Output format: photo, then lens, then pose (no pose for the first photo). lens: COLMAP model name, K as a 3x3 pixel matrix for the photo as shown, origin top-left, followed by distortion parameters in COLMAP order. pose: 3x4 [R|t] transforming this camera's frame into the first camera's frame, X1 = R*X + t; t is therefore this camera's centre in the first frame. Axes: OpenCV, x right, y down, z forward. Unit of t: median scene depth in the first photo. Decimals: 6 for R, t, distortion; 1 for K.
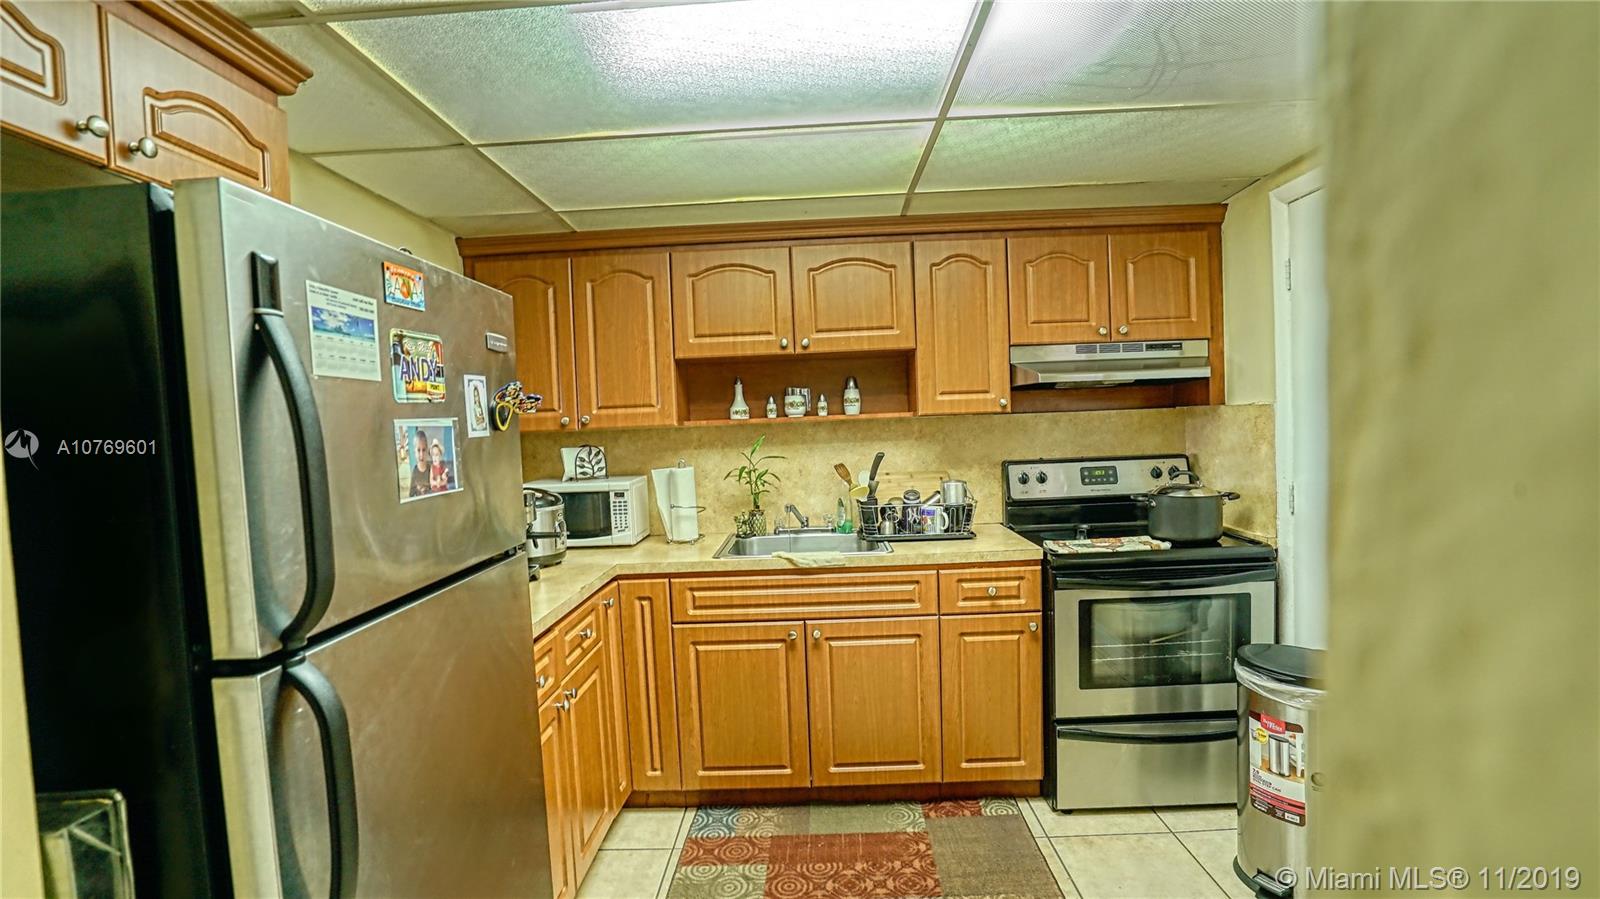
lens RADIAL K [[736.6, 0, 800.0], [0, 736.6, 449.5], [0, 0, 1]] dist [-0.062059, 0.024128]
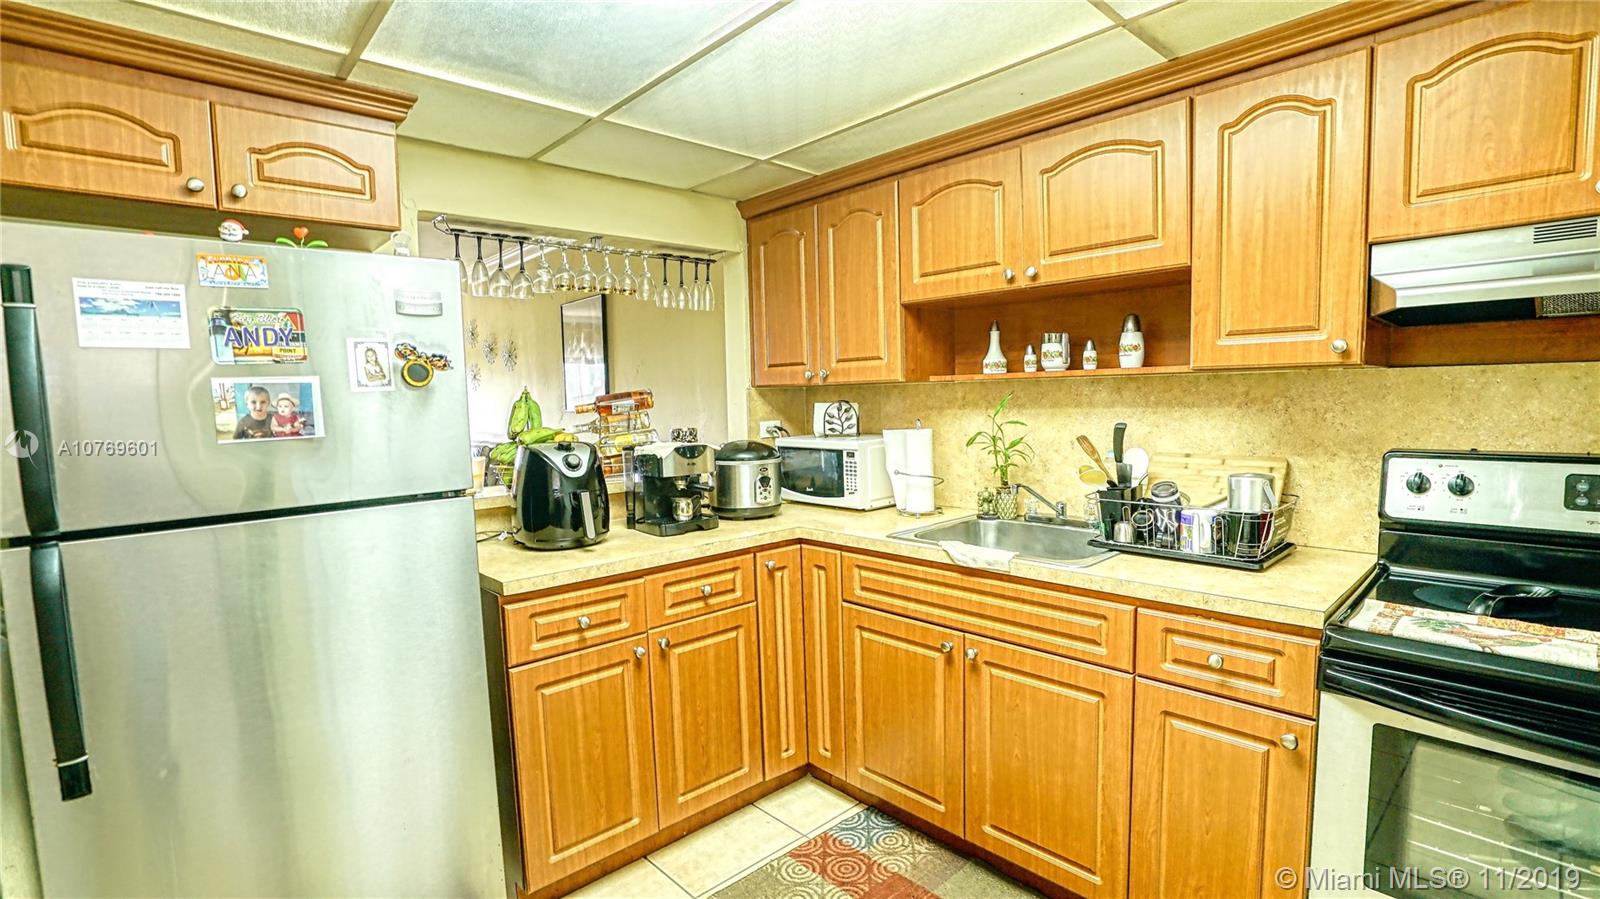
lens RADIAL K [[736.6, 0, 800.0], [0, 736.6, 449.5], [0, 0, 1]] dist [-0.062059, 0.024128]
pose [[0.700842, 0.074343, -0.709432, 0.382625], [-0.028665, 0.996686, 0.076127, -0.014553], [0.712740, -0.033017, 0.700650, 0.303334]]
